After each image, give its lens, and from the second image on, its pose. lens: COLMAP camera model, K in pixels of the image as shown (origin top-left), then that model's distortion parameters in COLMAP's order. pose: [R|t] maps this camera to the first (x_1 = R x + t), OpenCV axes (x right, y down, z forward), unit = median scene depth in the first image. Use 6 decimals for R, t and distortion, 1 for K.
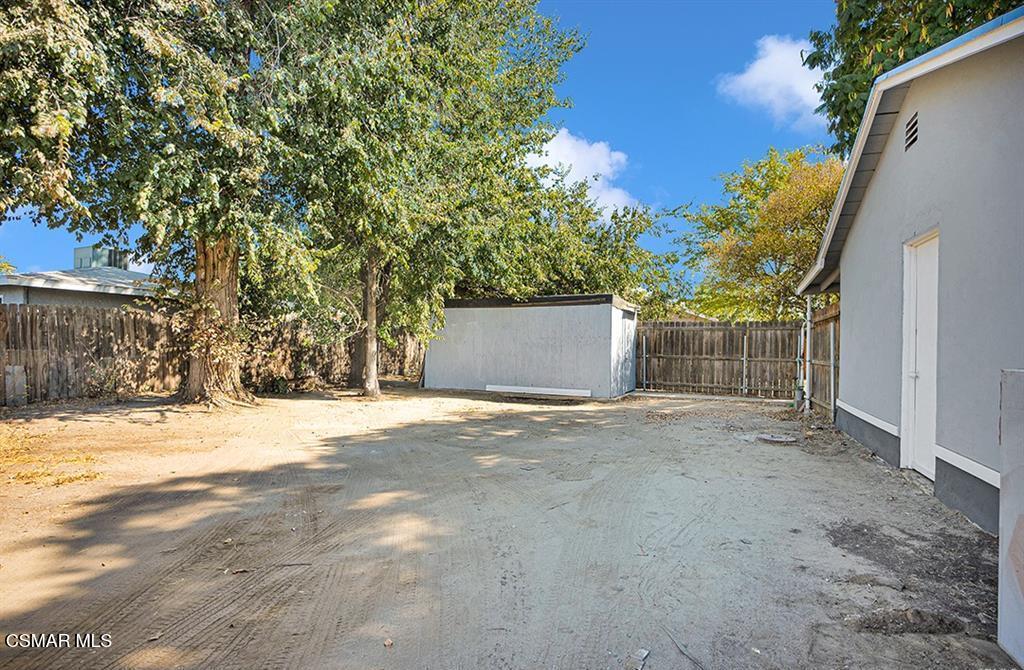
lens RADIAL K [[517.0, 0, 510.2], [0, 517.0, 342.1], [0, 0, 1]] dist [0.002926, -0.000184]
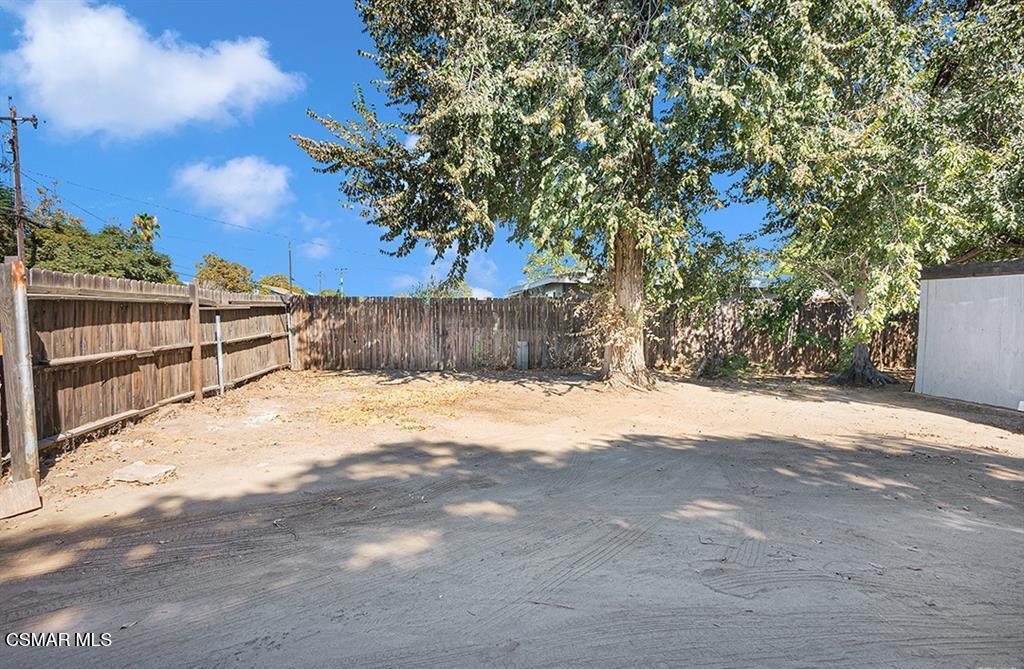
lens RADIAL K [[517.0, 0, 510.2], [0, 517.0, 341.6], [0, 0, 1]] dist [0.002926, -0.000184]
pose [[0.514123, 0.038792, -0.856839, 0.509517], [-0.005226, 0.999100, 0.042097, -0.029401], [0.857700, -0.017165, 0.513863, 0.536231]]
